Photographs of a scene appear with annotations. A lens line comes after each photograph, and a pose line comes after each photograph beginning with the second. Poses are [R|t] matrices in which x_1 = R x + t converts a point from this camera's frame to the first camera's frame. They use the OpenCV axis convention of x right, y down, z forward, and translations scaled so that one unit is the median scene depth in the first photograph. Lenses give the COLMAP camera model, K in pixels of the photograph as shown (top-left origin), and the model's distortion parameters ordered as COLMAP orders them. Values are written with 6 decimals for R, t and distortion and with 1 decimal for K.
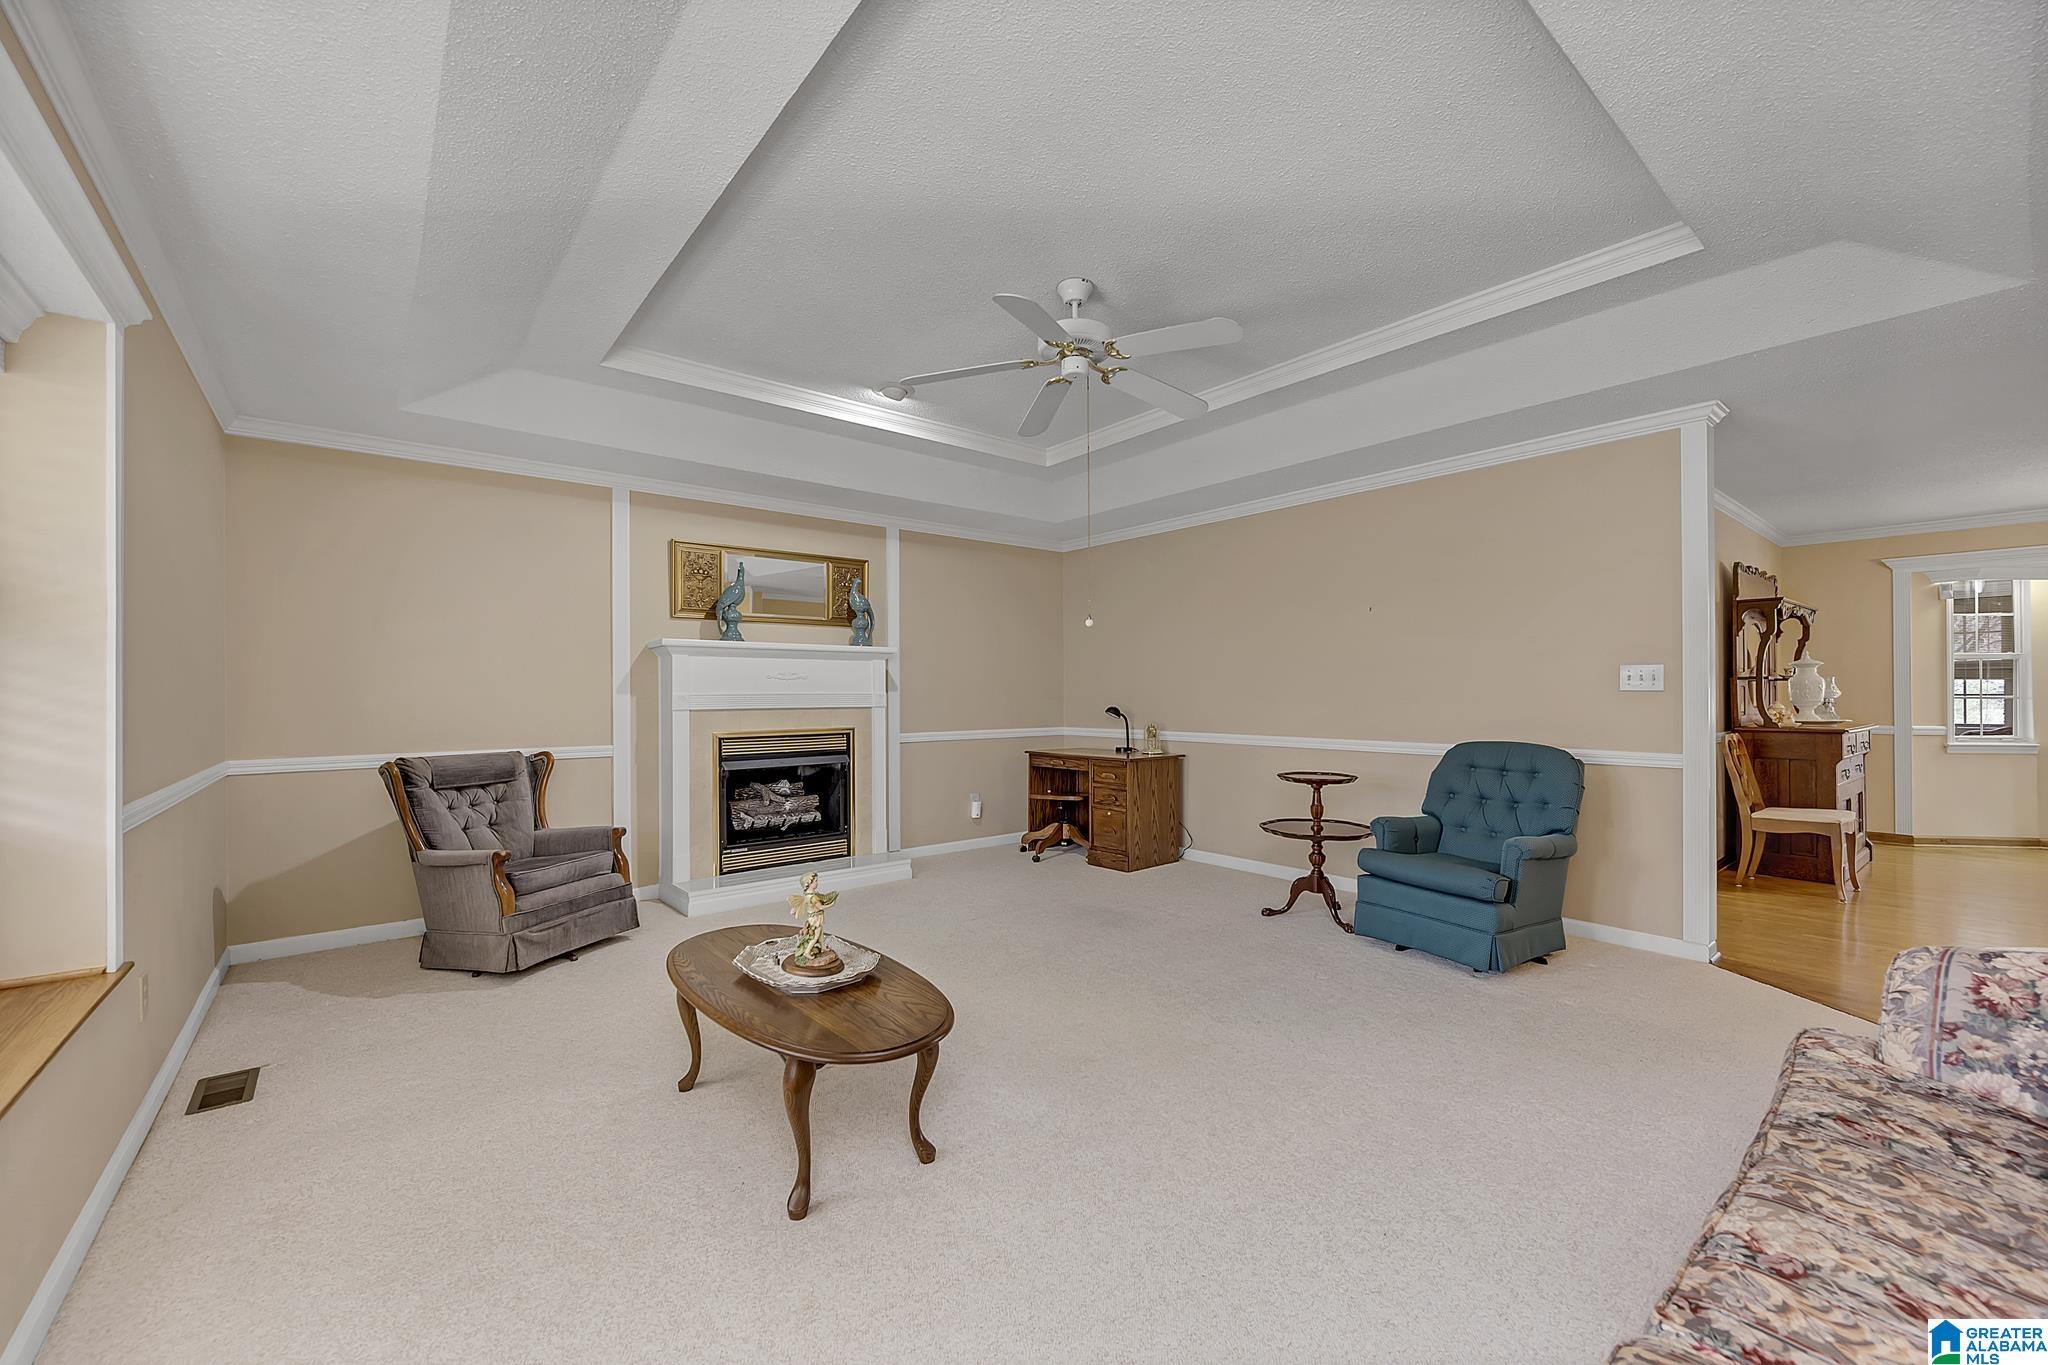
lens RADIAL K [[812.8, 0, 1023.2], [0, 812.8, 692.7], [0, 0, 1]] dist [0.000277, -0.000099]
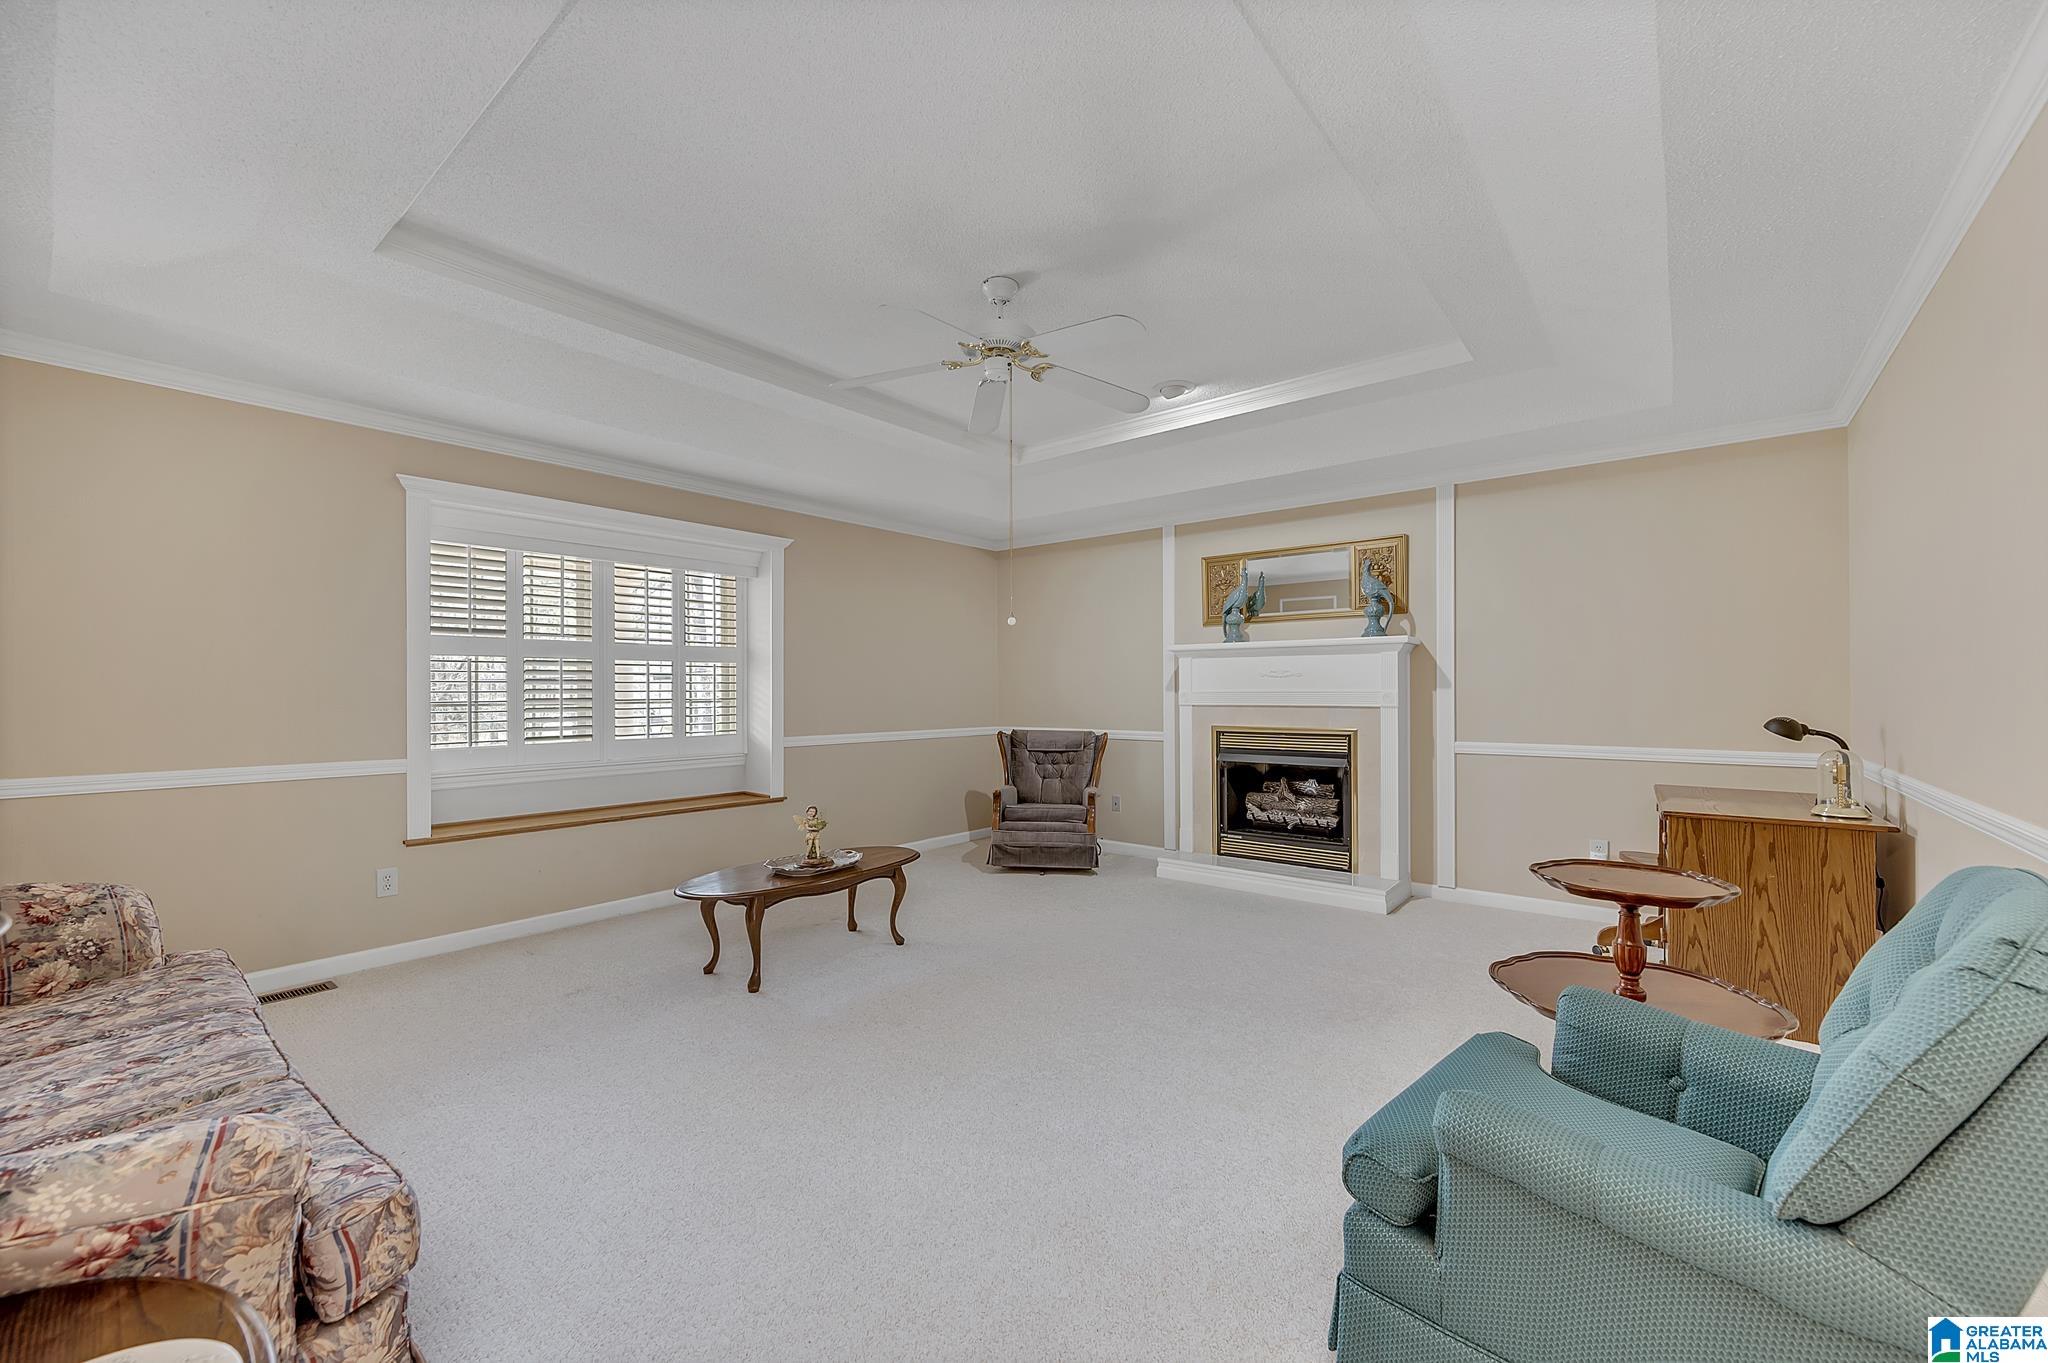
lens RADIAL K [[812.8, 0, 1023.2], [0, 812.8, 691.7], [0, 0, 1]] dist [0.000277, -0.000099]
pose [[0.199048, 0.004058, -0.979981, 0.676497], [0.003676, 0.999981, 0.004887, -0.004431], [0.979983, -0.004575, 0.199030, 0.534598]]
